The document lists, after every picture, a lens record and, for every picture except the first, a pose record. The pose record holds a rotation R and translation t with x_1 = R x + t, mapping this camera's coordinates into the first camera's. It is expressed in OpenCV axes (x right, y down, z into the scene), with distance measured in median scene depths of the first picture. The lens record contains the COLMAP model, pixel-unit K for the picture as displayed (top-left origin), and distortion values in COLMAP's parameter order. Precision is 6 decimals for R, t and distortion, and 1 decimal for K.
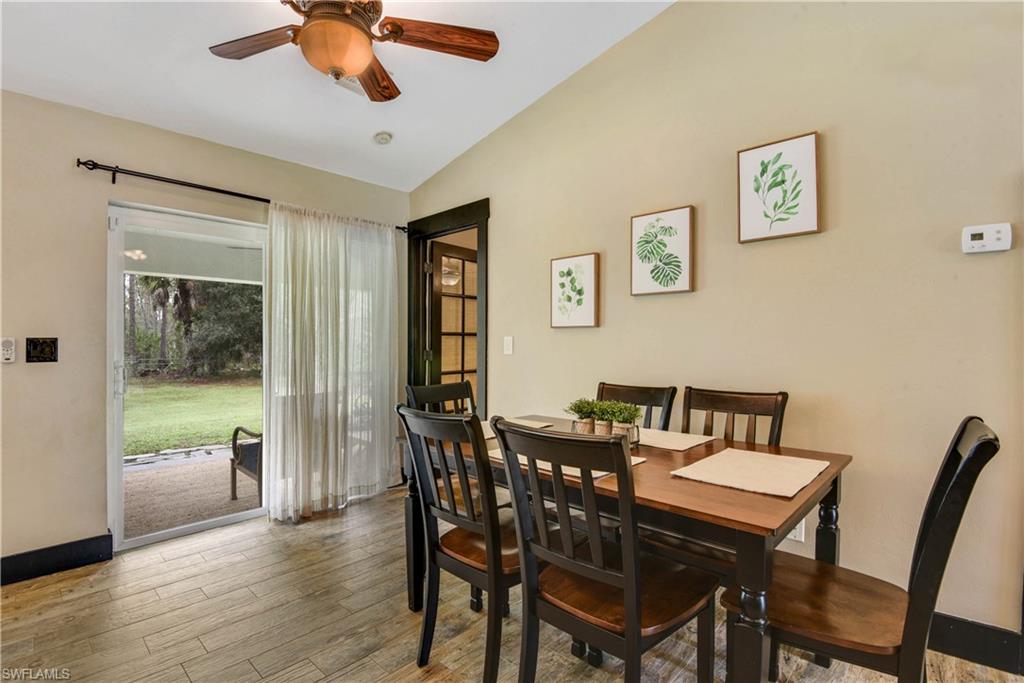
lens RADIAL K [[478.3, 0, 512.0], [0, 478.3, 341.5], [0, 0, 1]] dist [-0.002506, -0.017406]
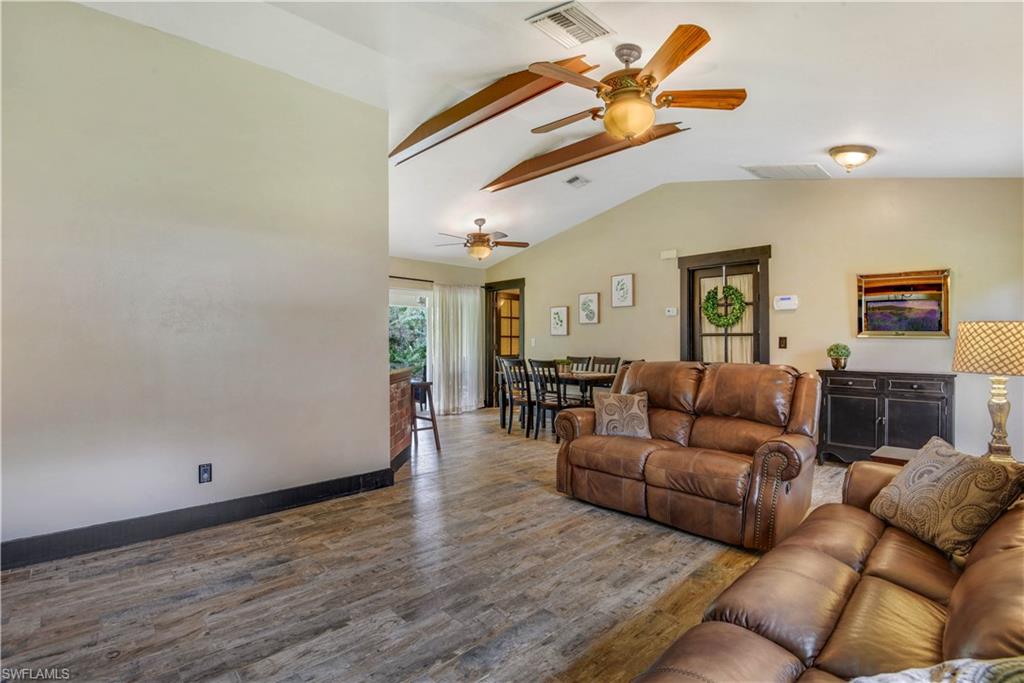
lens RADIAL K [[468.6, 0, 526.1], [0, 468.6, 332.6], [0, 0, 1]] dist [0.002551, -0.023605]
pose [[0.999536, 0.001219, -0.030444, 0.030953], [-0.001567, 0.999933, -0.011435, -0.014859], [0.030428, 0.011477, 0.999471, -1.509514]]
